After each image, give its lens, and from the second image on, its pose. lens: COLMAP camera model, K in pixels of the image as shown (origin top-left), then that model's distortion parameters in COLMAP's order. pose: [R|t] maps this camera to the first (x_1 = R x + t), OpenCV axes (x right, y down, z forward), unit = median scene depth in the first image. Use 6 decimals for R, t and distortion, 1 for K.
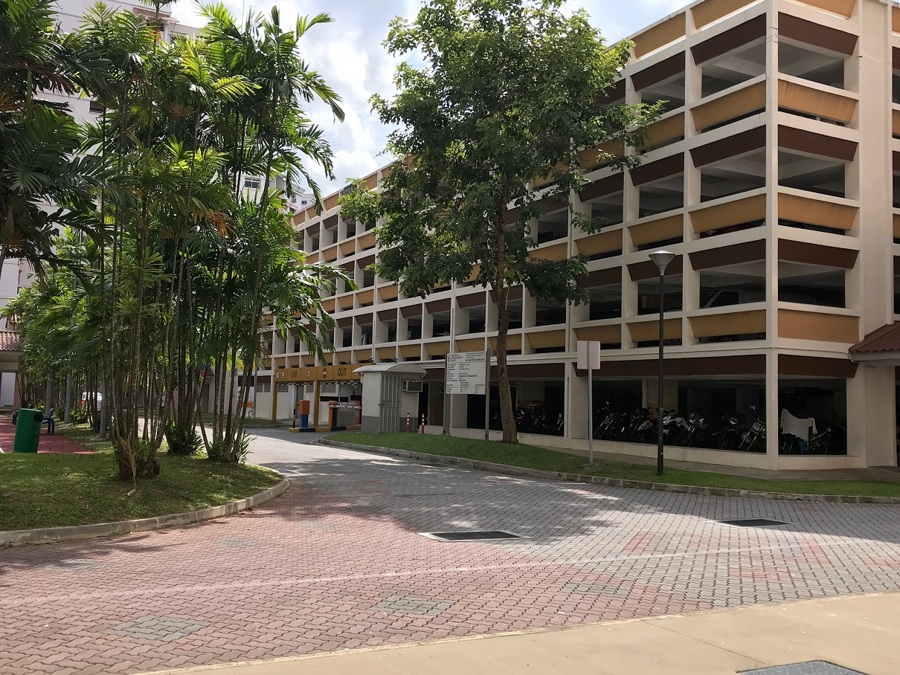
lens RADIAL K [[902.1, 0, 448.5], [0, 902.1, 335.7], [0, 0, 1]] dist [-0.005568, 0.000000]
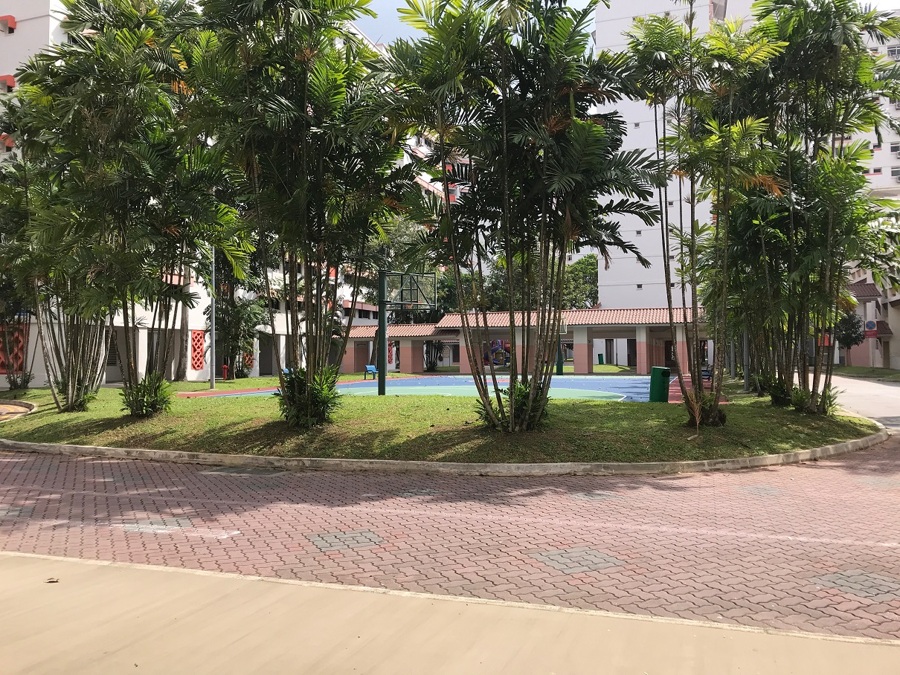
lens RADIAL K [[736.0, 0, 450.3], [0, 736.0, 337.8], [0, 0, 1]] dist [0.028660, -0.034923]
pose [[0.686820, -0.047897, -0.725248, 0.122623], [0.077314, 0.996979, 0.007375, 0.018013], [0.722704, -0.061138, 0.688449, 0.145926]]
